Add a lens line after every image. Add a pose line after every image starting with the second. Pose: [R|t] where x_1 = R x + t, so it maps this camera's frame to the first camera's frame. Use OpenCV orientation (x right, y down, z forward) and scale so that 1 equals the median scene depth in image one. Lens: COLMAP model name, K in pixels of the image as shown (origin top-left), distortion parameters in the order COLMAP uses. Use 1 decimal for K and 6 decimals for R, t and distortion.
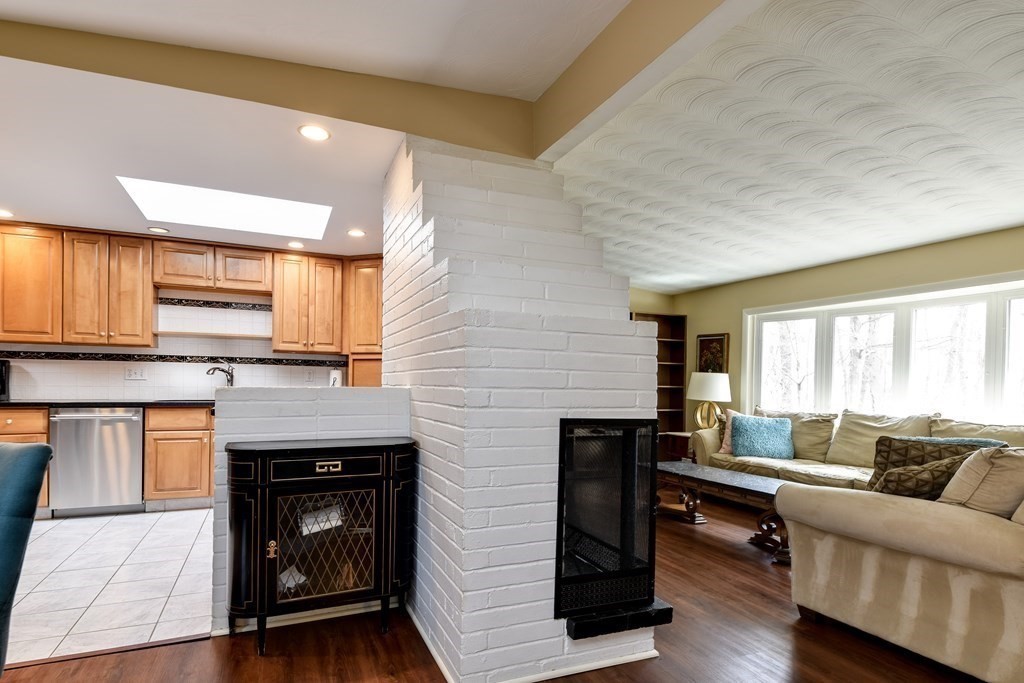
lens RADIAL K [[553.9, 0, 515.1], [0, 553.9, 387.7], [0, 0, 1]] dist [0.028258, -0.024707]
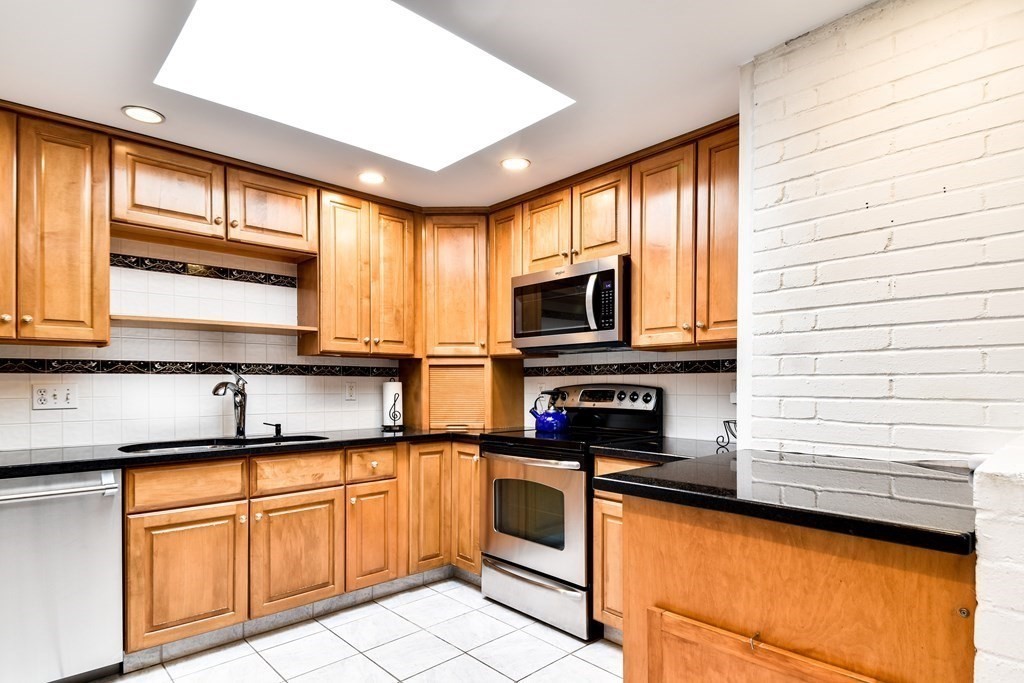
lens RADIAL K [[553.9, 0, 533.7], [0, 553.9, 387.4], [0, 0, 1]] dist [0.028258, -0.024707]
pose [[0.936518, -0.023040, 0.349861, -0.397633], [0.024141, 0.999708, 0.001214, -0.021773], [-0.349787, 0.007309, 0.936801, 0.326869]]
